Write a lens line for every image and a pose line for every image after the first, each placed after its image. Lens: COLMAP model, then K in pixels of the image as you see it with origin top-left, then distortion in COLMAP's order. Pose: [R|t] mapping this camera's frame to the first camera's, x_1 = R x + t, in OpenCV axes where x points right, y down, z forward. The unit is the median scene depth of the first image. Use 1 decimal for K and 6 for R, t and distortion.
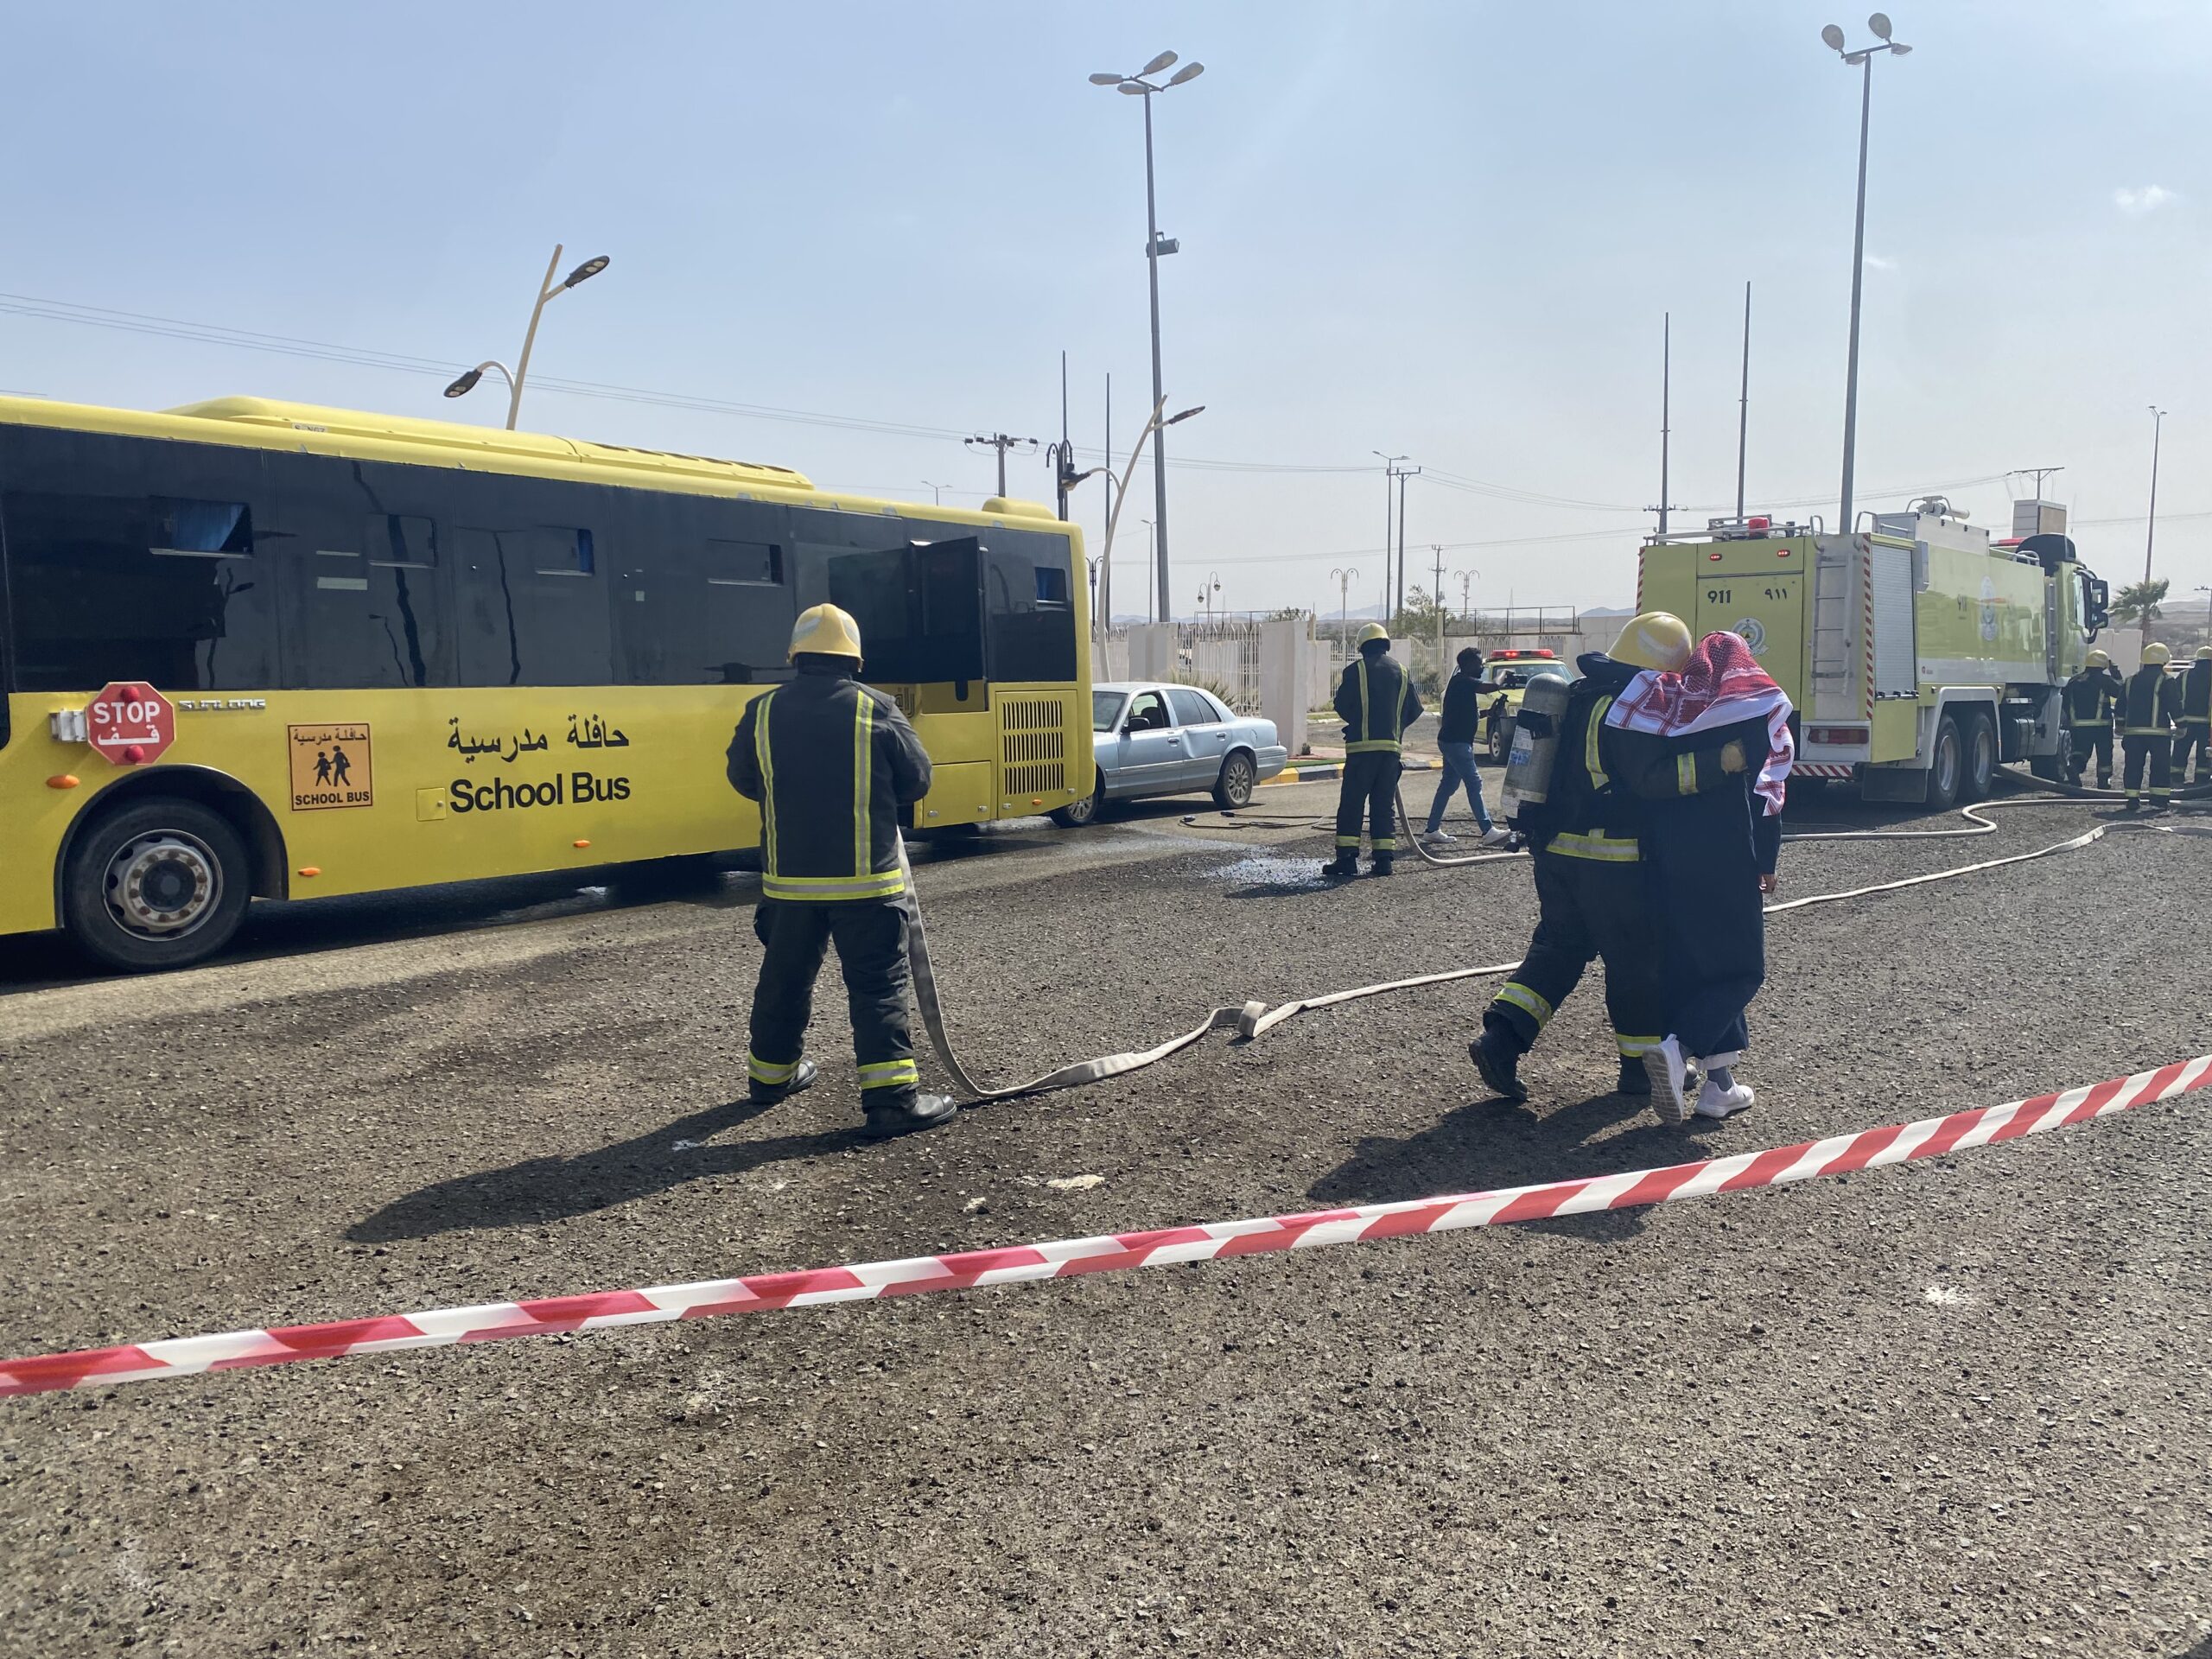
lens RADIAL K [[1695.2, 0, 1109.6], [0, 1695.2, 799.4], [0, 0, 1]] dist [0.004628, 0.002850]
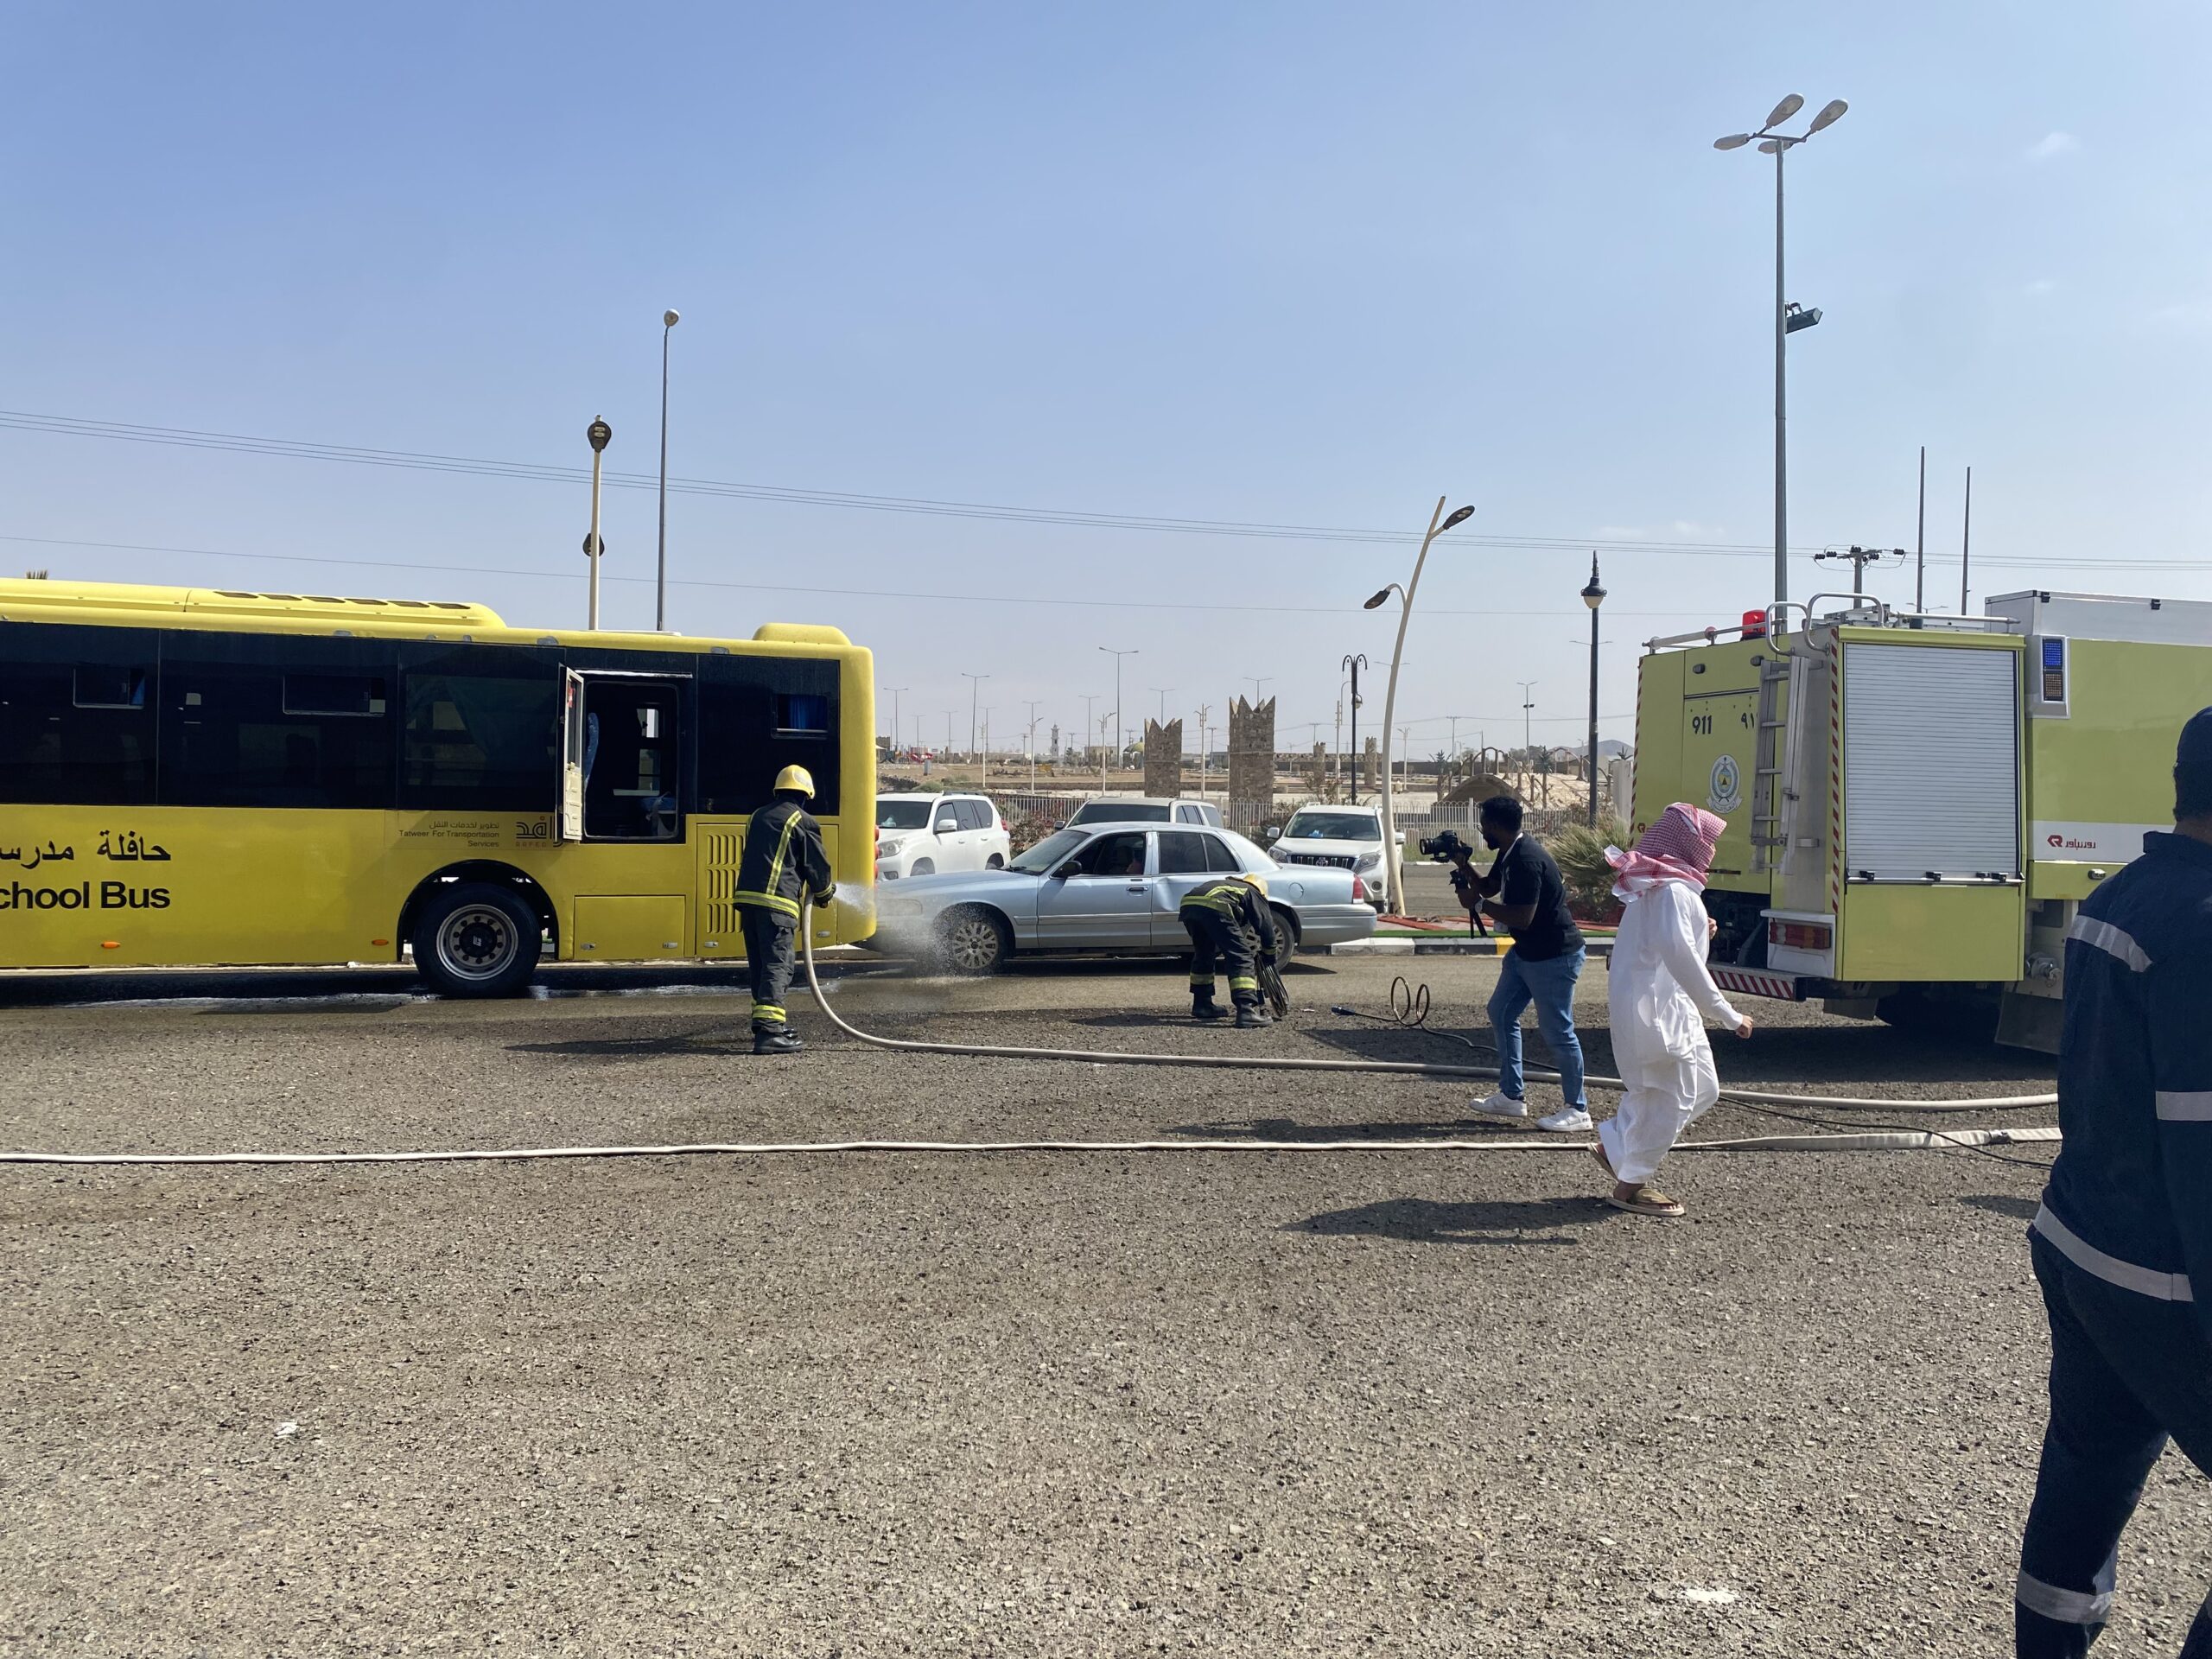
lens RADIAL K [[1663.8, 0, 1106.0], [0, 1663.8, 829.5], [0, 0, 1]] dist [0.006841, -0.007666]
pose [[0.814309, 0.033636, -0.579456, 0.914300], [-0.067523, 0.997031, -0.037014, -0.056984], [0.576490, 0.069268, 0.814163, 0.499447]]
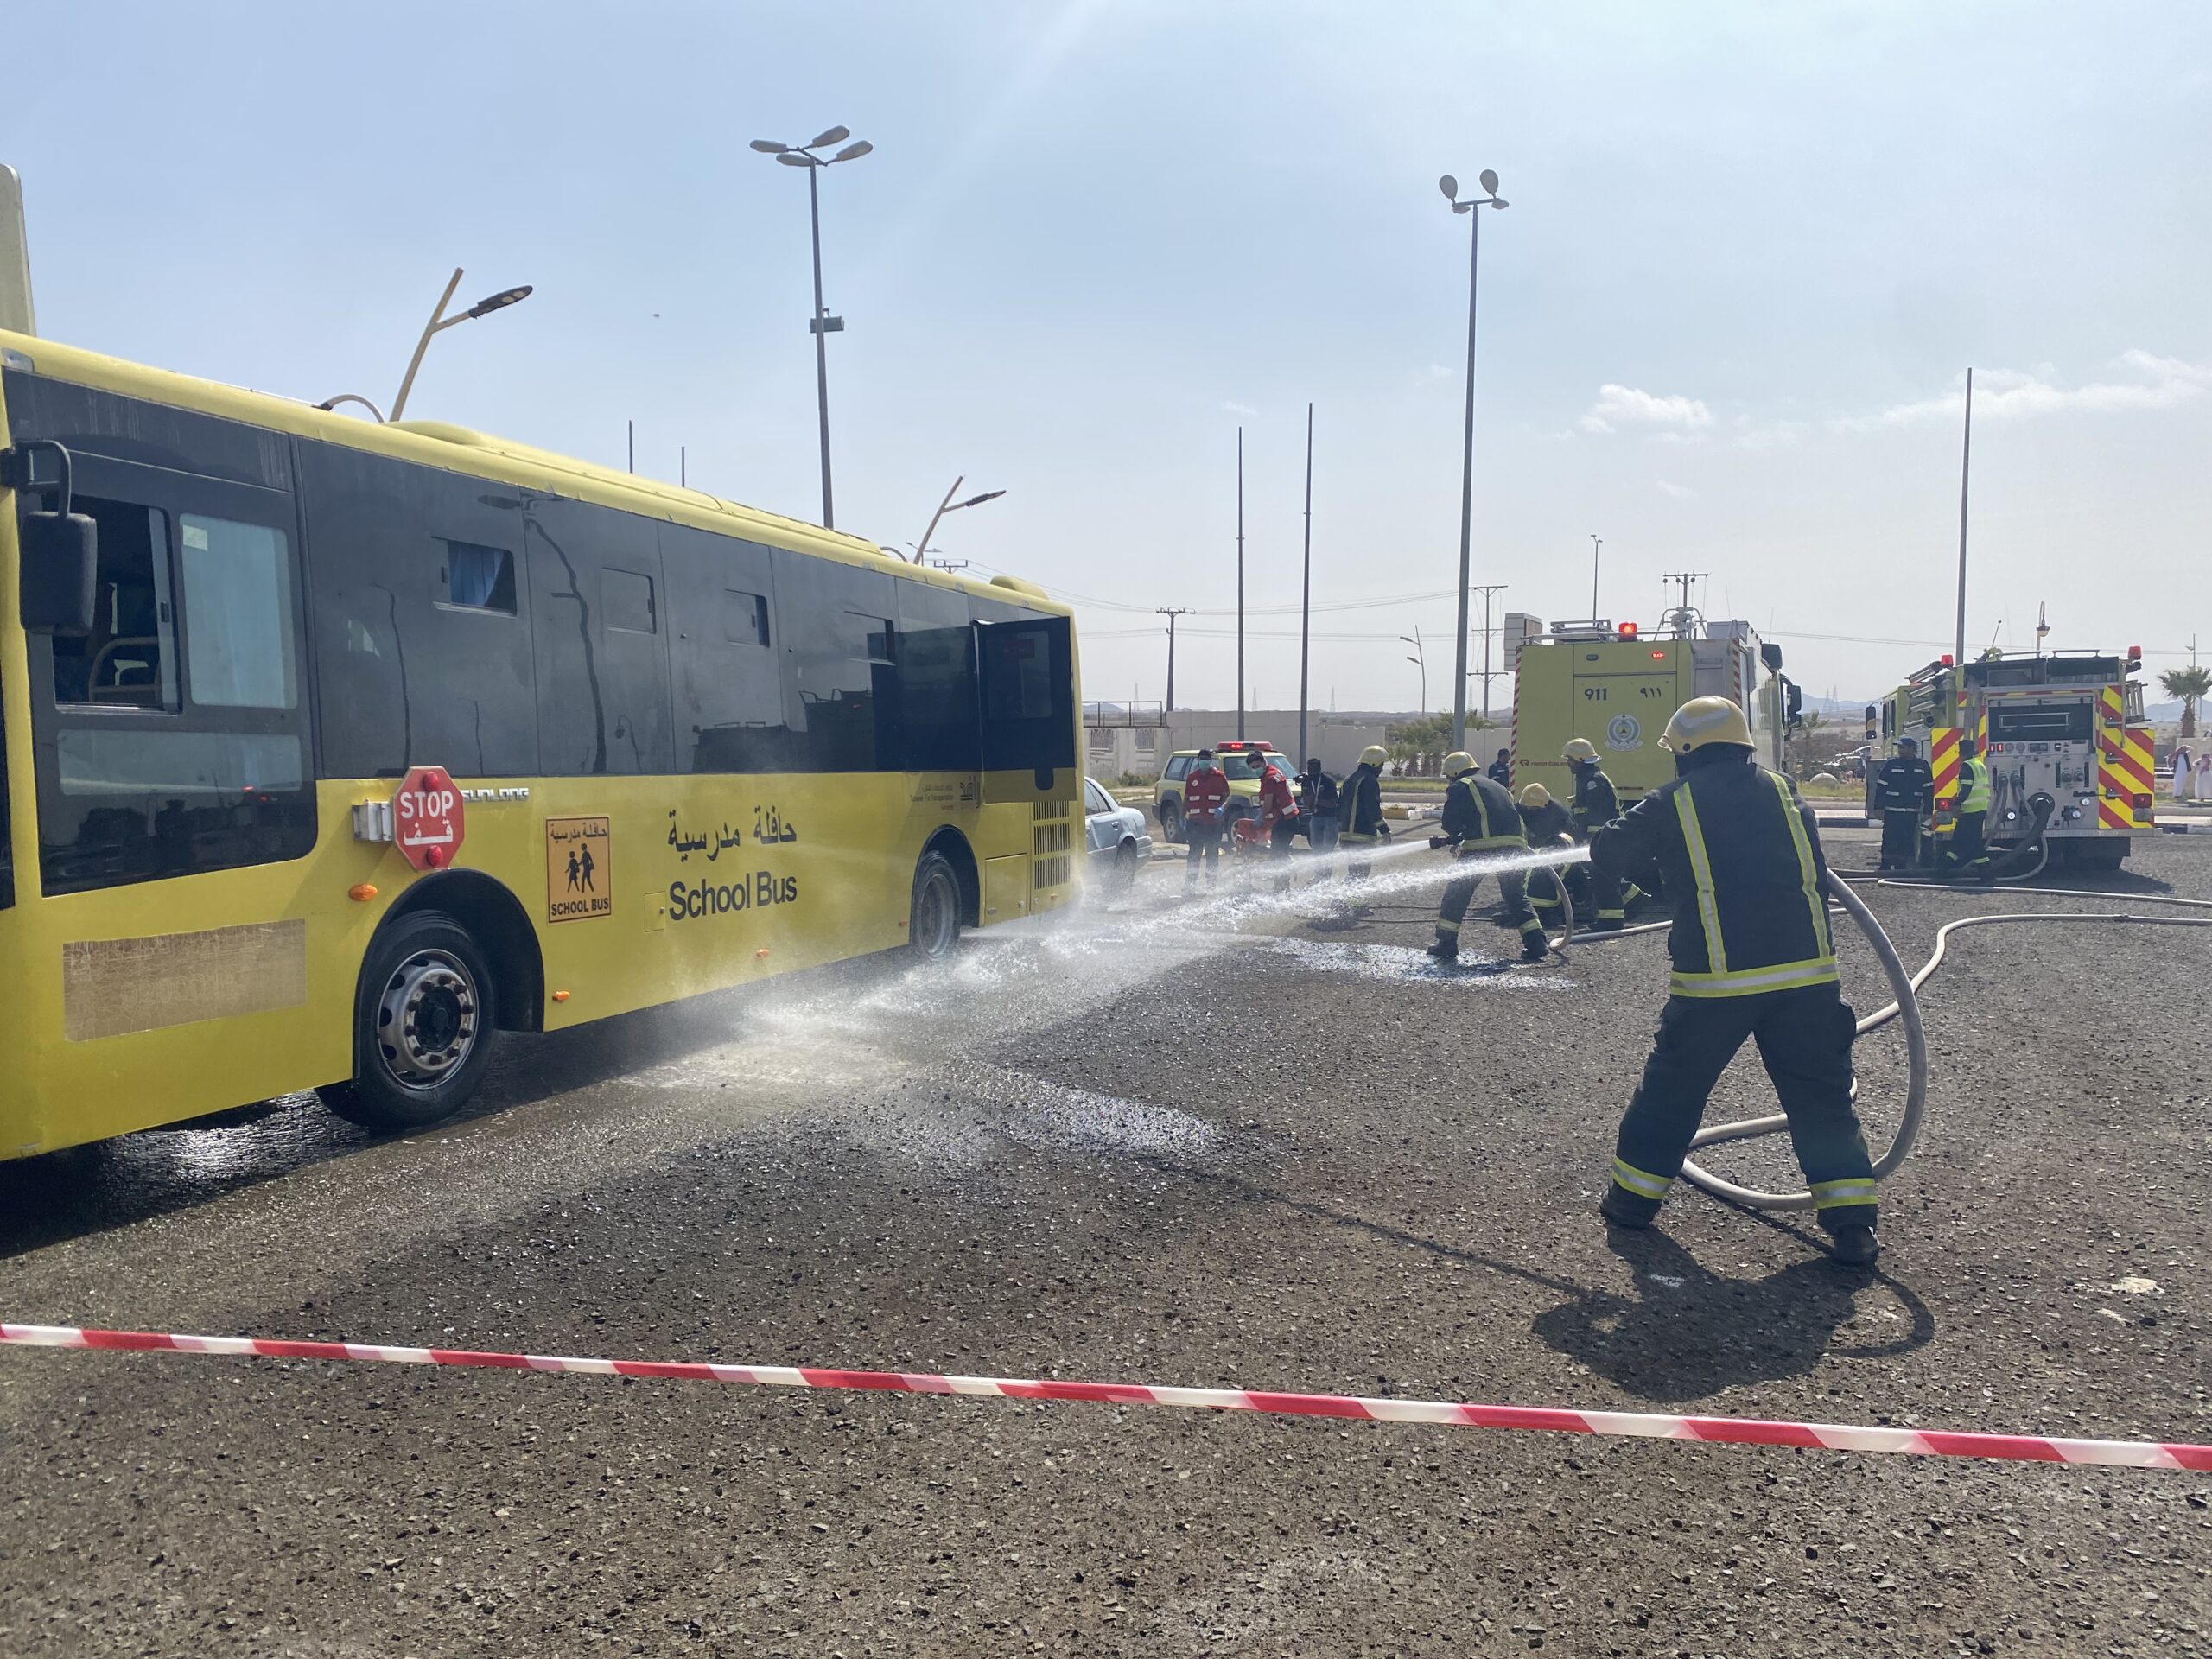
lens RADIAL K [[1705.8, 0, 1106.0], [0, 1705.8, 829.5], [0, 0, 1]] dist [0.006017, 0.005413]
pose [[0.953422, -0.005649, 0.301588, -0.429166], [0.016169, 0.999344, -0.032395, -0.006678], [-0.301207, 0.035763, 0.952888, 0.111424]]
